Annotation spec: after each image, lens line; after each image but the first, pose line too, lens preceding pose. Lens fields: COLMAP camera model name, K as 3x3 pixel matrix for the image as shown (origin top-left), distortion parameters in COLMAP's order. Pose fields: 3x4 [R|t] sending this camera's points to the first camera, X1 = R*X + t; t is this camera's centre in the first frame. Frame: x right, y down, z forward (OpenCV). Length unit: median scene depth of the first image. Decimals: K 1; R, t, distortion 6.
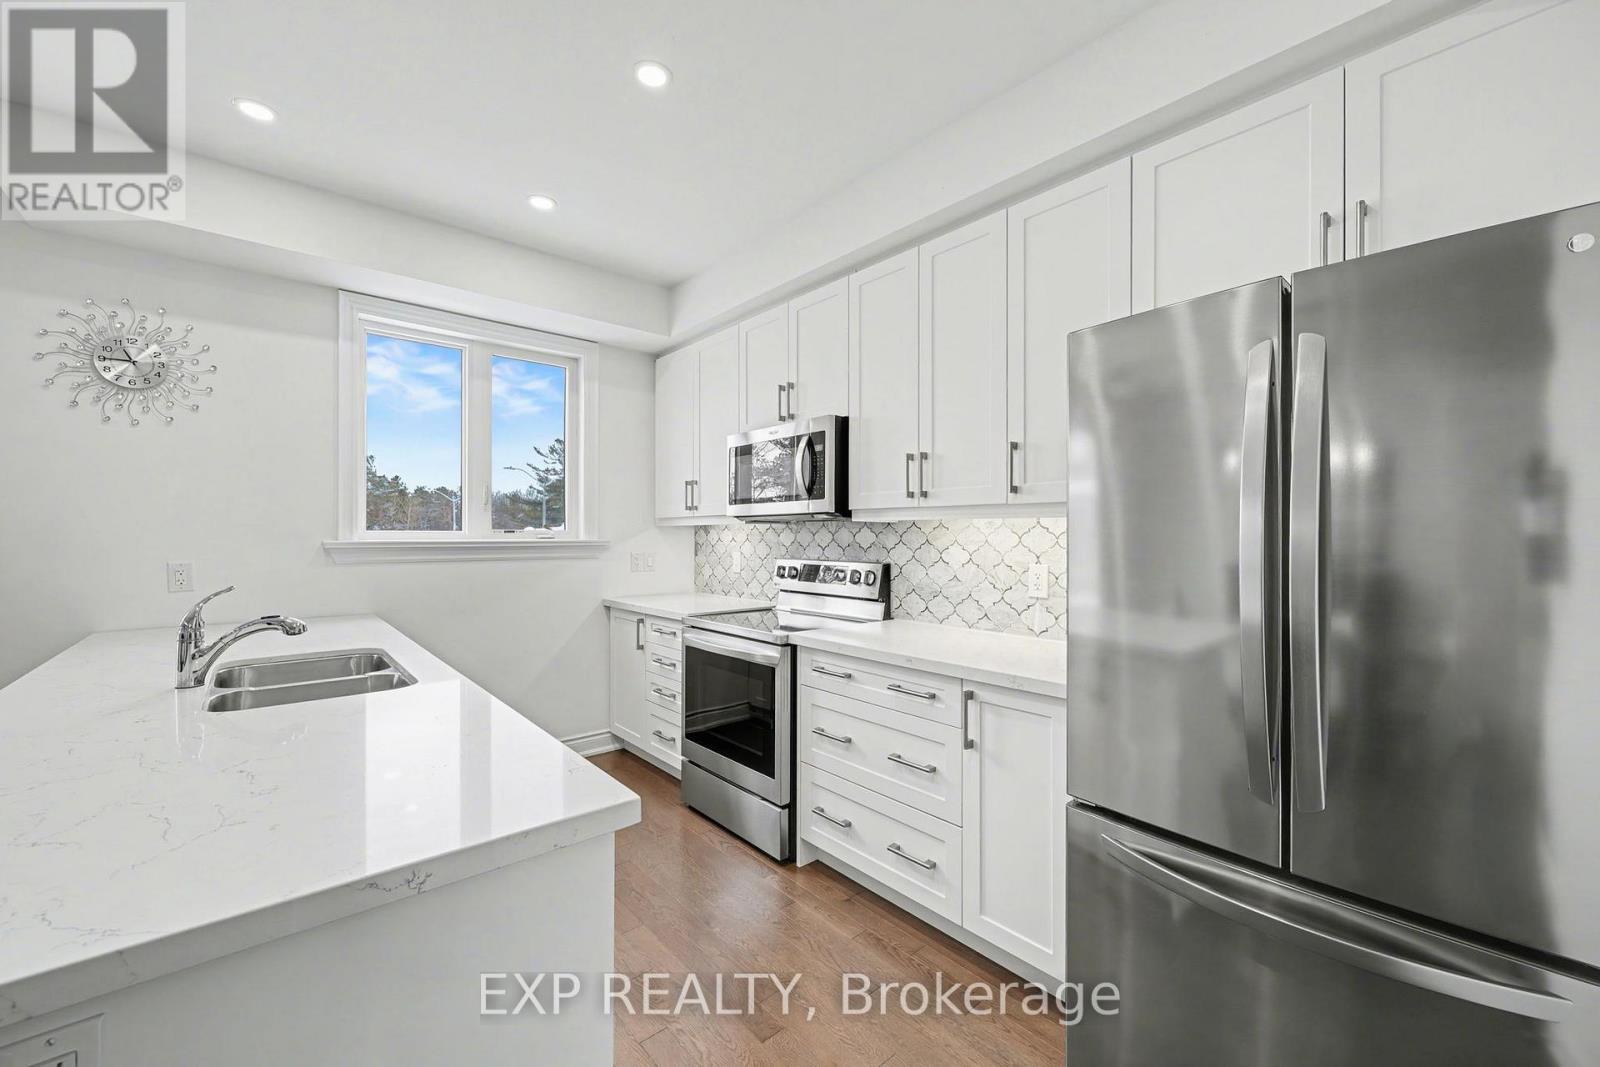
lens RADIAL K [[629.3, 0, 795.7], [0, 629.3, 533.4], [0, 0, 1]] dist [0.001124, 0.000200]
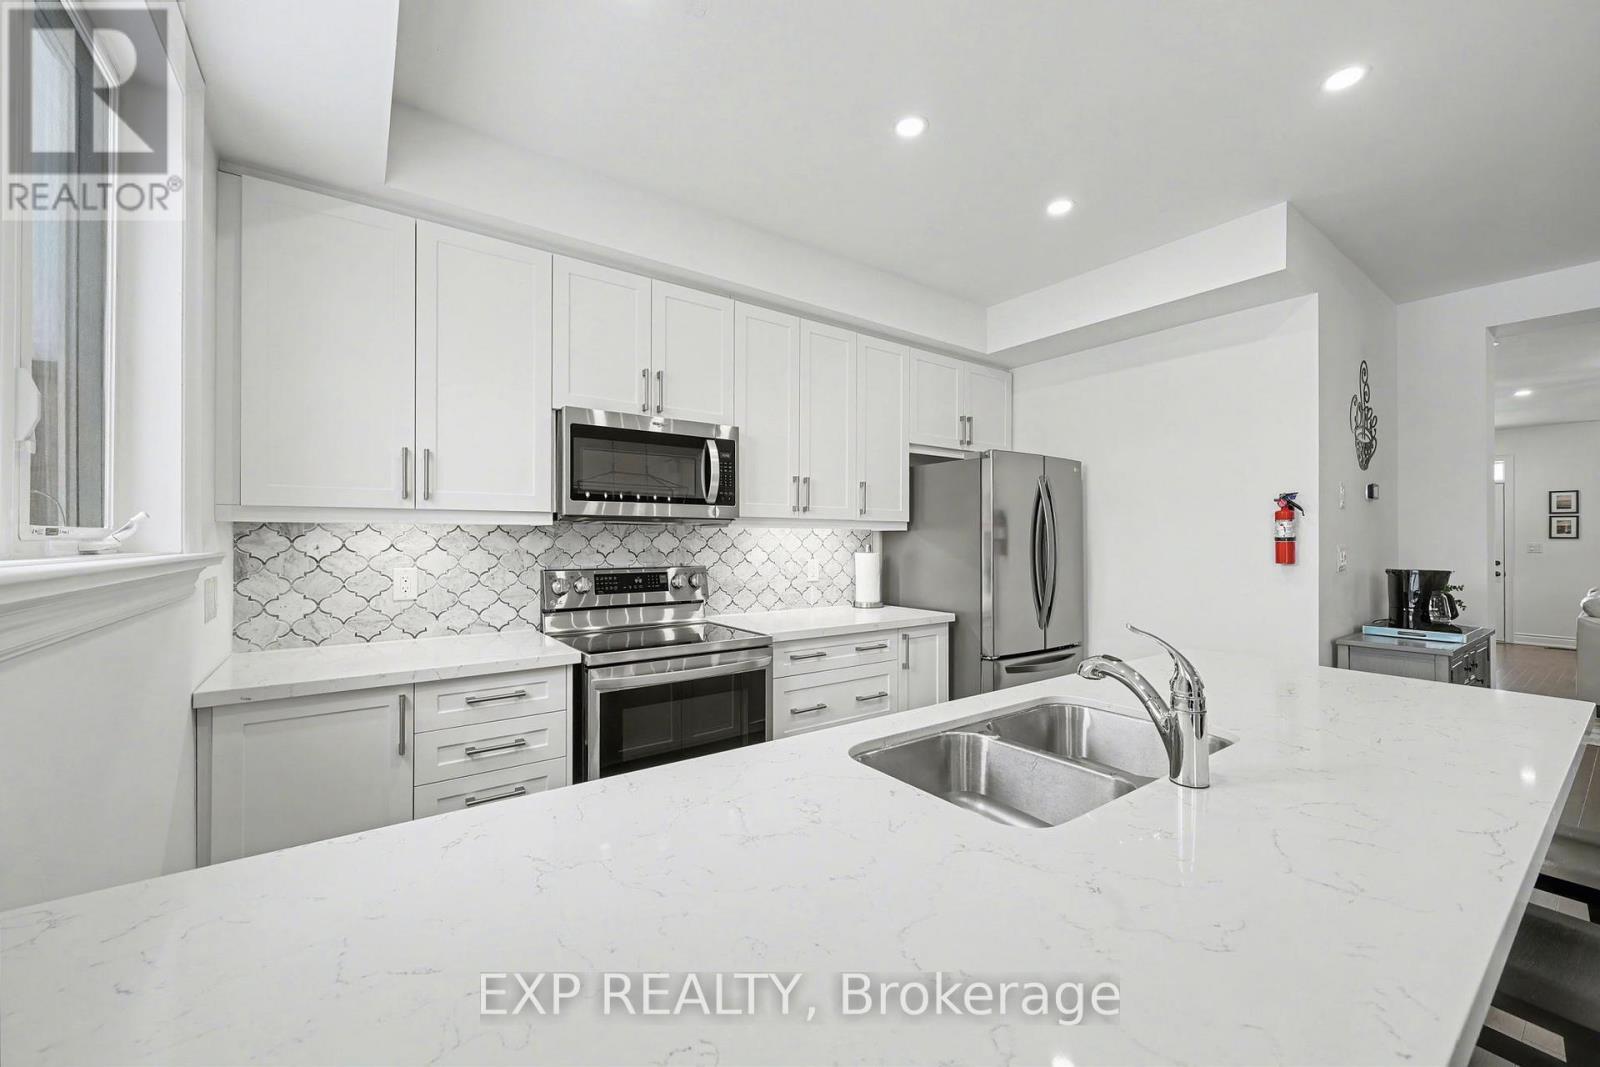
lens RADIAL K [[629.3, 0, 797.1], [0, 629.3, 536.2], [0, 0, 1]] dist [0.001124, 0.000200]
pose [[0.093287, 0.000397, 0.995639, -1.005962], [-0.004256, 0.999991, 0.000000, -0.004984], [-0.995630, -0.004237, 0.093287, 0.810185]]
